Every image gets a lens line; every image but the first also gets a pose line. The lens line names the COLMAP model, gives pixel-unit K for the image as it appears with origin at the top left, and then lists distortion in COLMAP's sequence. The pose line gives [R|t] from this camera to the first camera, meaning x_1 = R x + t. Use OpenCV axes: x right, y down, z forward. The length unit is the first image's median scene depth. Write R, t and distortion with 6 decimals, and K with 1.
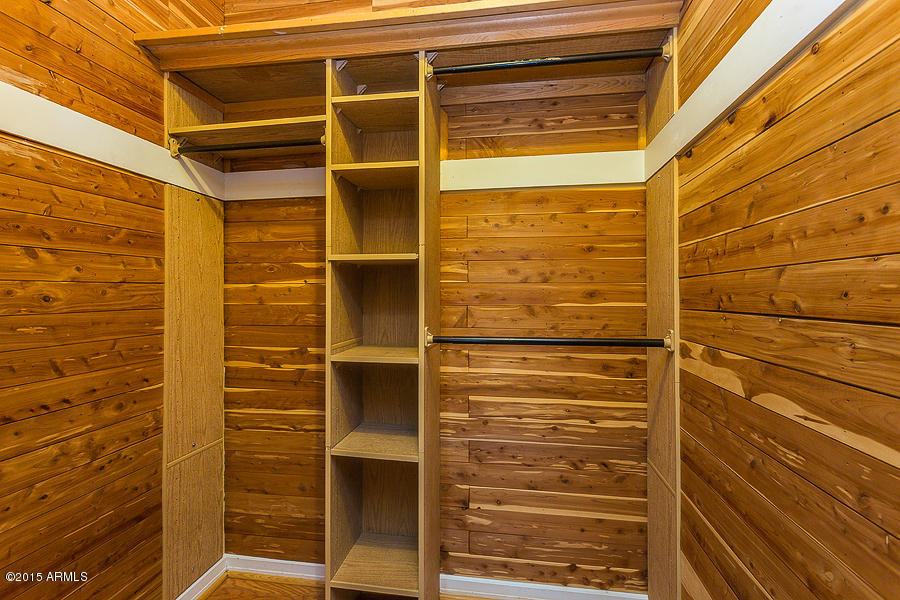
lens RADIAL K [[425.6, 0, 451.4], [0, 425.6, 297.3], [0, 0, 1]] dist [-0.003375, 0.001801]
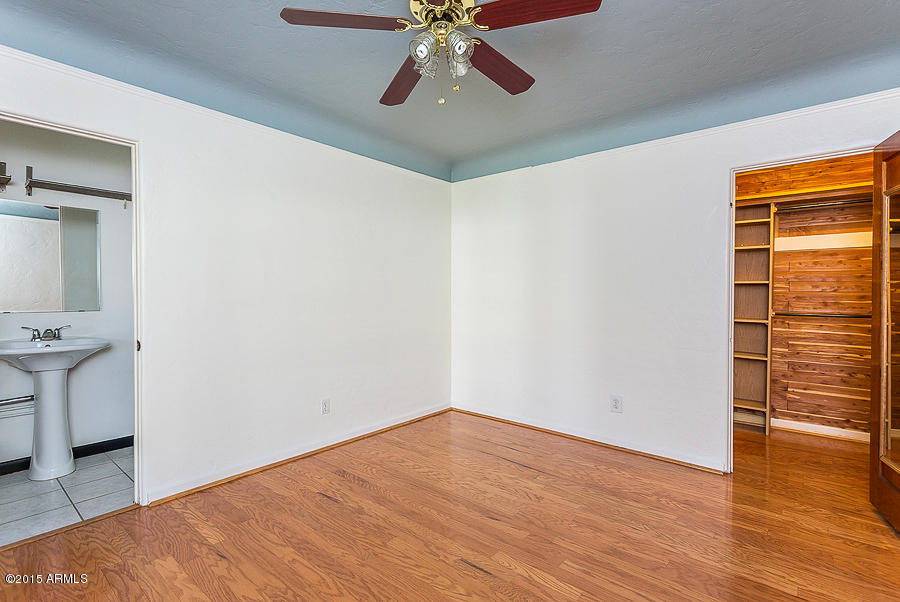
lens RADIAL K [[425.6, 0, 445.2], [0, 425.6, 301.0], [0, 0, 1]] dist [-0.003375, 0.001801]
pose [[0.855080, 0.015396, -0.518267, -0.360816], [-0.005905, 0.999783, 0.019957, -0.018414], [0.518462, -0.014004, 0.854986, -1.919864]]
